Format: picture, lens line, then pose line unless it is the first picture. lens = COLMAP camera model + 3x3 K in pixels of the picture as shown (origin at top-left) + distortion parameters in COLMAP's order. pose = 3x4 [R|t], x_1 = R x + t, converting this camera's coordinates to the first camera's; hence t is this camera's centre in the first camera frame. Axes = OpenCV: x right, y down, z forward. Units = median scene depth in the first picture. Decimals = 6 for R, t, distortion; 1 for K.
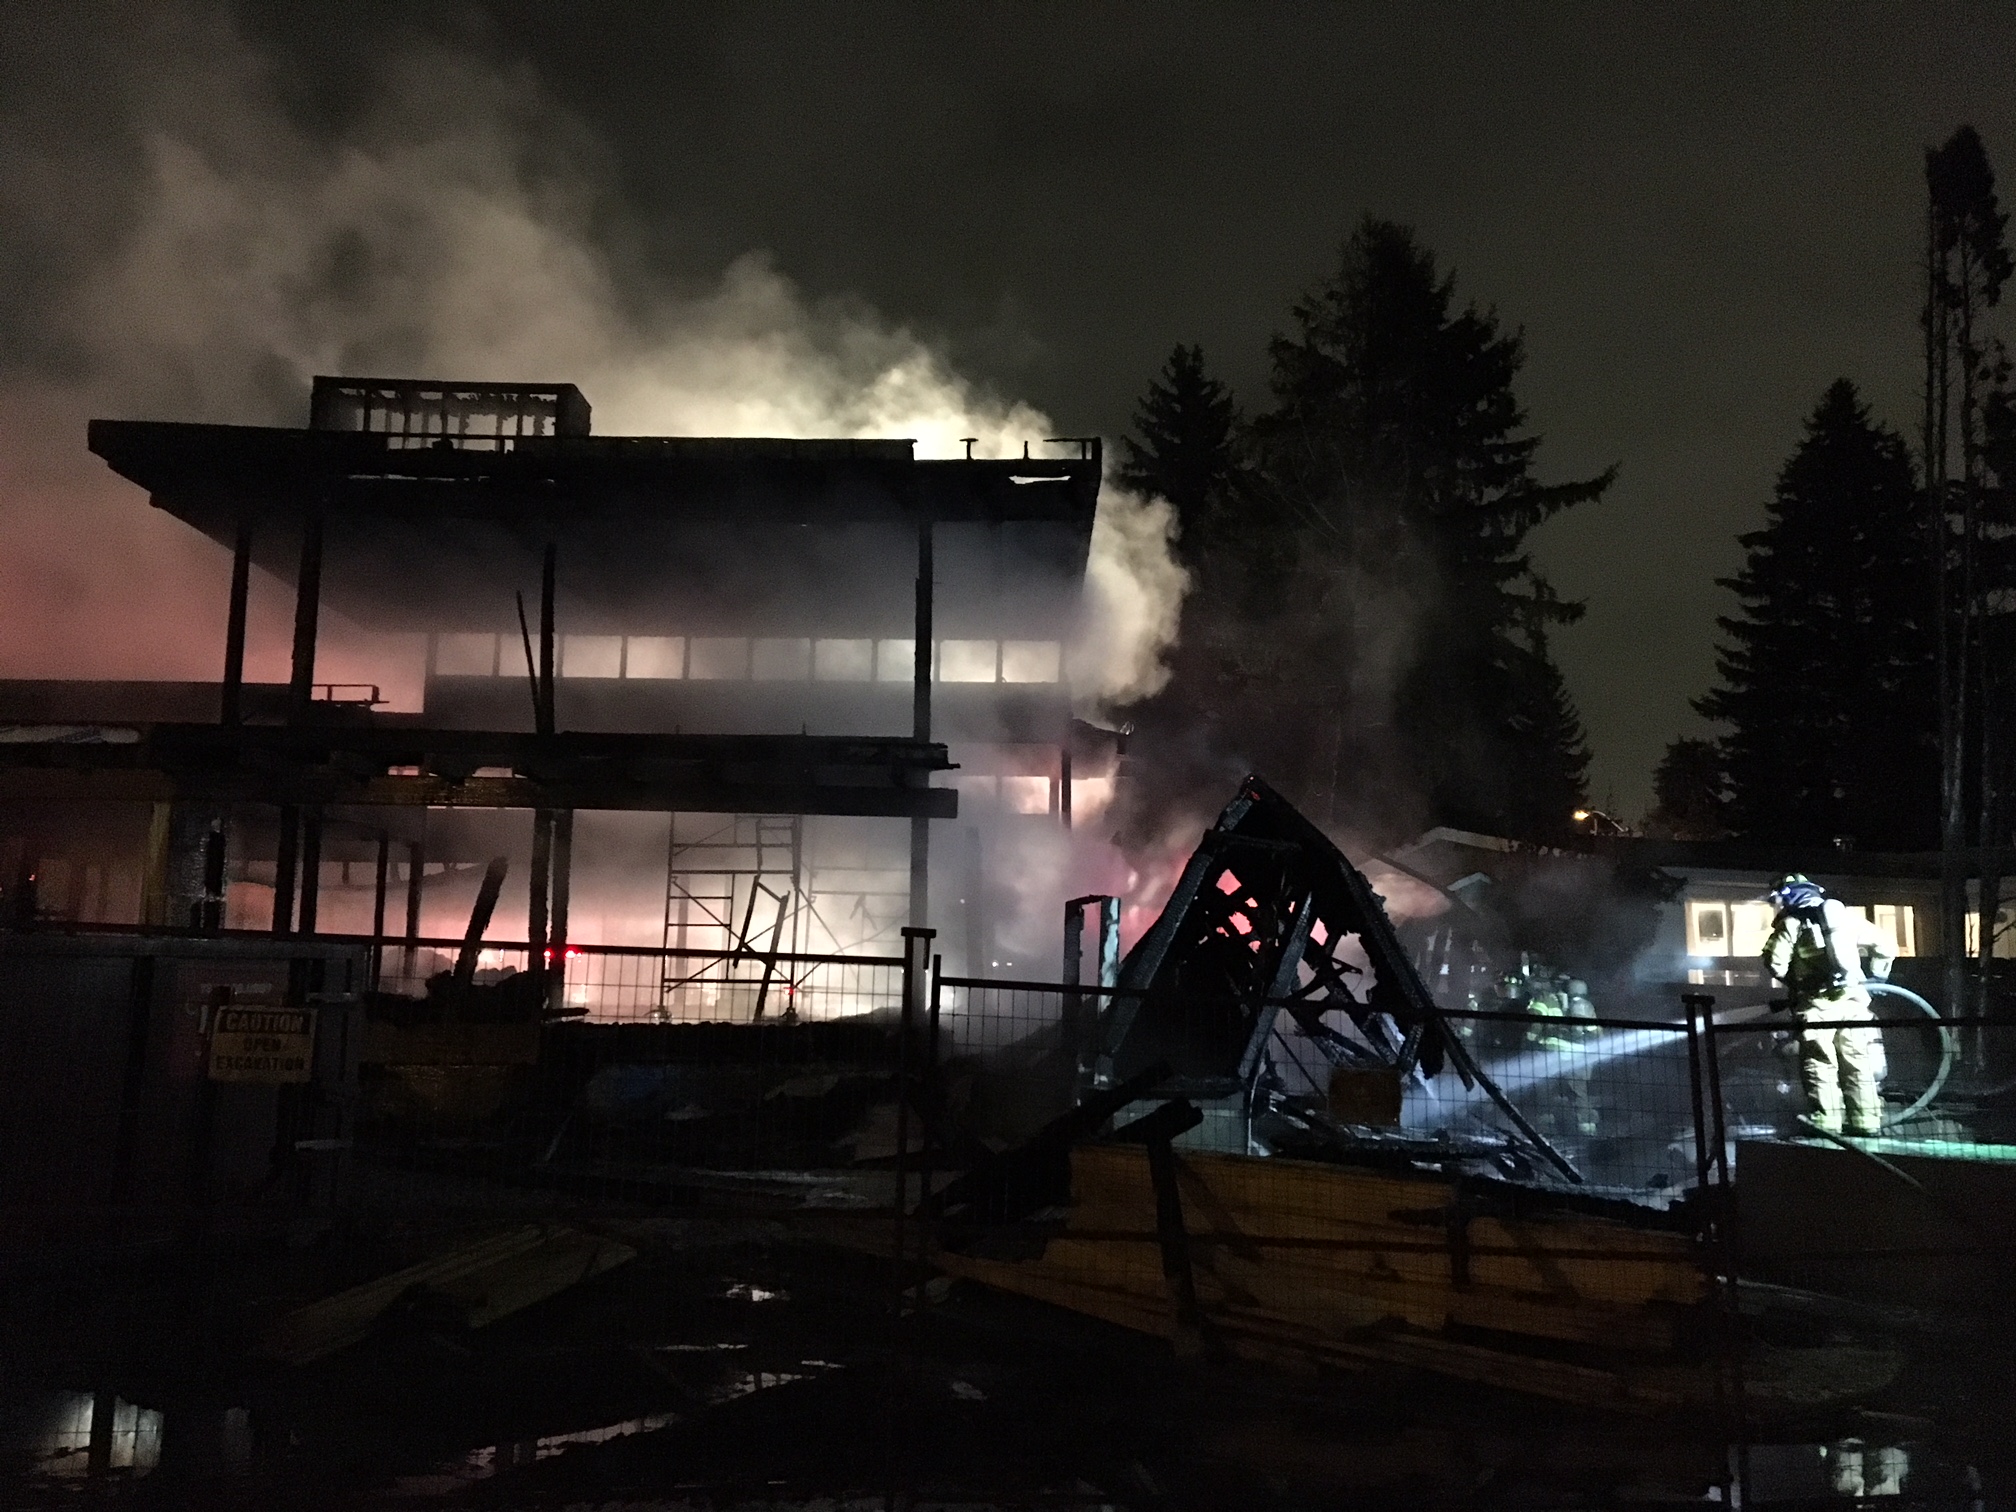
lens RADIAL K [[1746.5, 0, 1008.0], [0, 1746.5, 756.0], [0, 0, 1]] dist [0.001244, -0.001663]
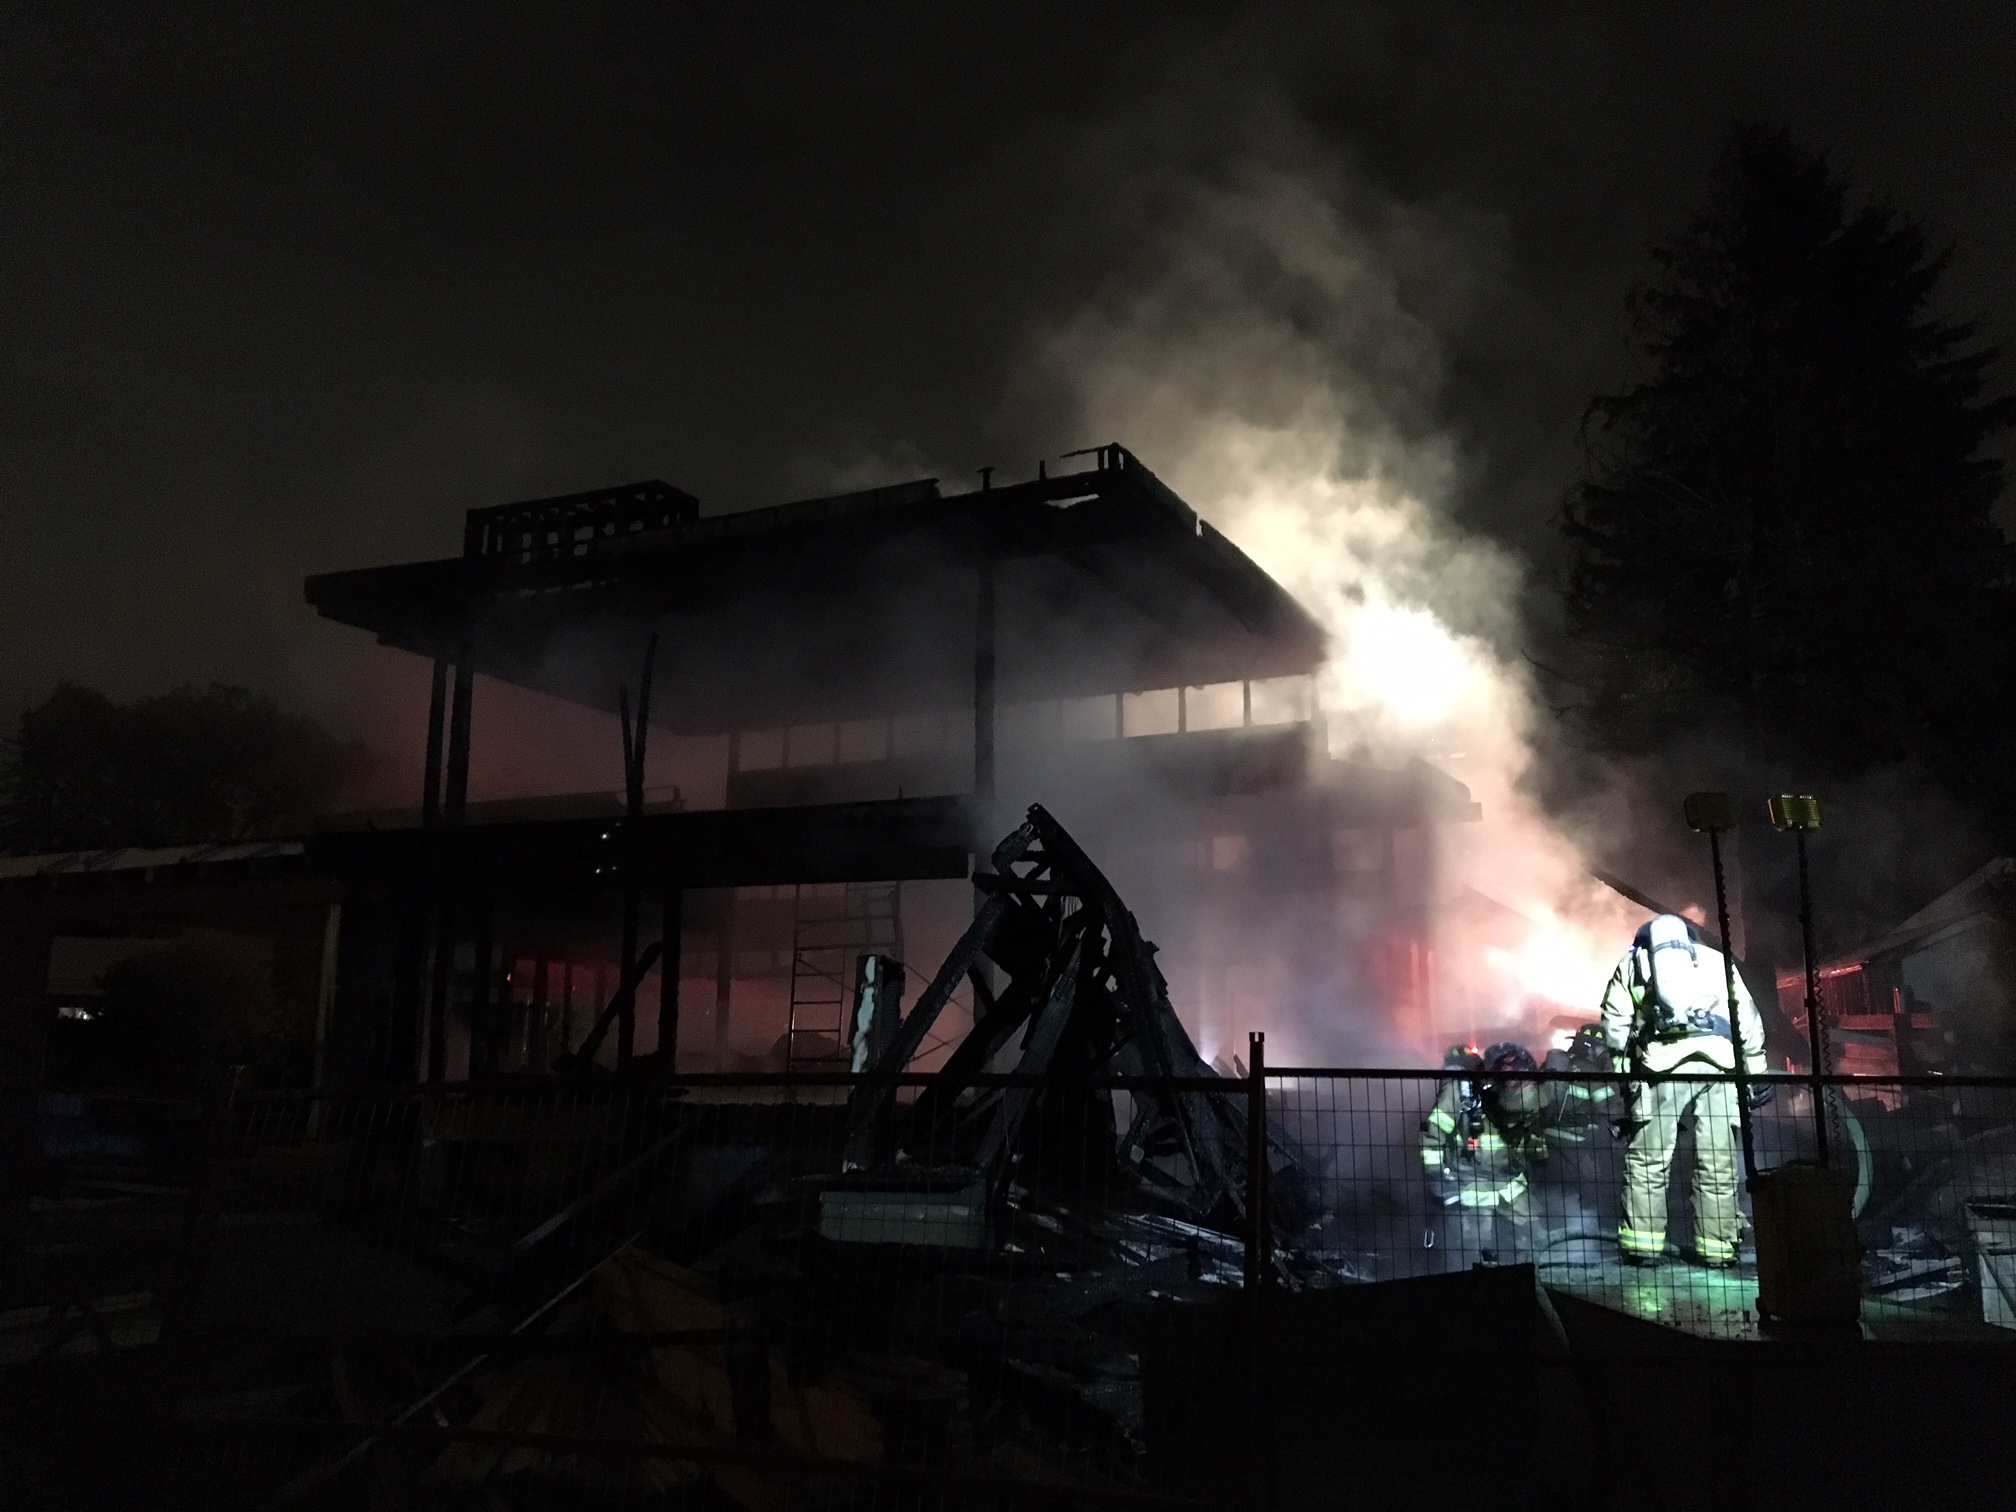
lens RADIAL K [[1746.5, 0, 1008.0], [0, 1746.5, 756.0], [0, 0, 1]] dist [0.001244, -0.001663]
pose [[0.894326, -0.089438, -0.438385, 0.363671], [0.069362, 0.995686, -0.061635, 0.027467], [0.442007, 0.024714, 0.896671, 0.169635]]
